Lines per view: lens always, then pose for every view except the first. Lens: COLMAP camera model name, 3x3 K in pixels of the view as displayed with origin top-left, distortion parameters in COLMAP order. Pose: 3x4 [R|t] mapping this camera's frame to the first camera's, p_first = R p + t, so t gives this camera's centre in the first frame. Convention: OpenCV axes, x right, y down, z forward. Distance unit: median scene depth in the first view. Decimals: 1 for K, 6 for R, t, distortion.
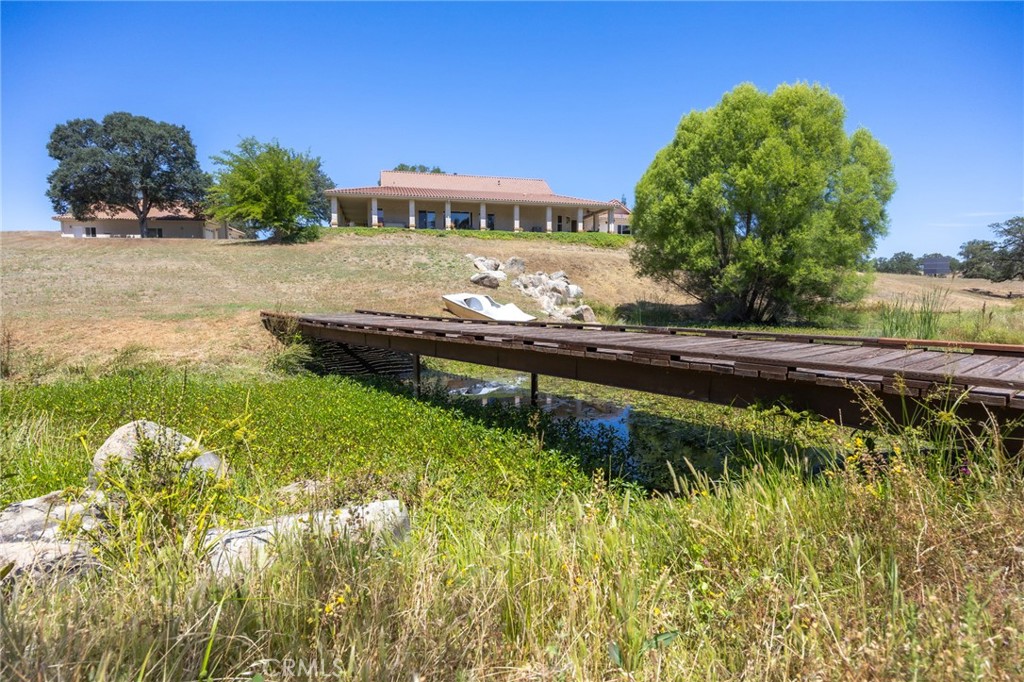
lens RADIAL K [[509.0, 0, 514.8], [0, 509.0, 342.0], [0, 0, 1]] dist [-0.016248, 0.000521]
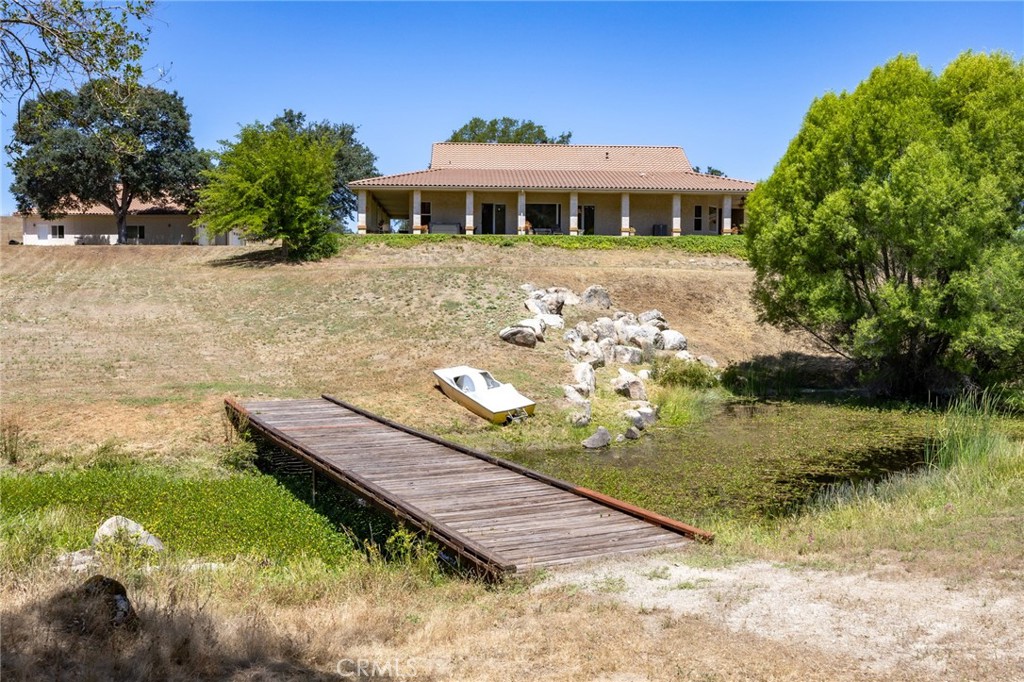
lens RADIAL K [[894.2, 0, 510.8], [0, 894.2, 340.2], [0, 0, 1]] dist [0.002723, -0.004986]
pose [[0.976290, 0.020942, -0.215449, 0.183765], [-0.029213, 0.998951, -0.035275, -0.056434], [0.214485, 0.040732, 0.975878, -0.259661]]
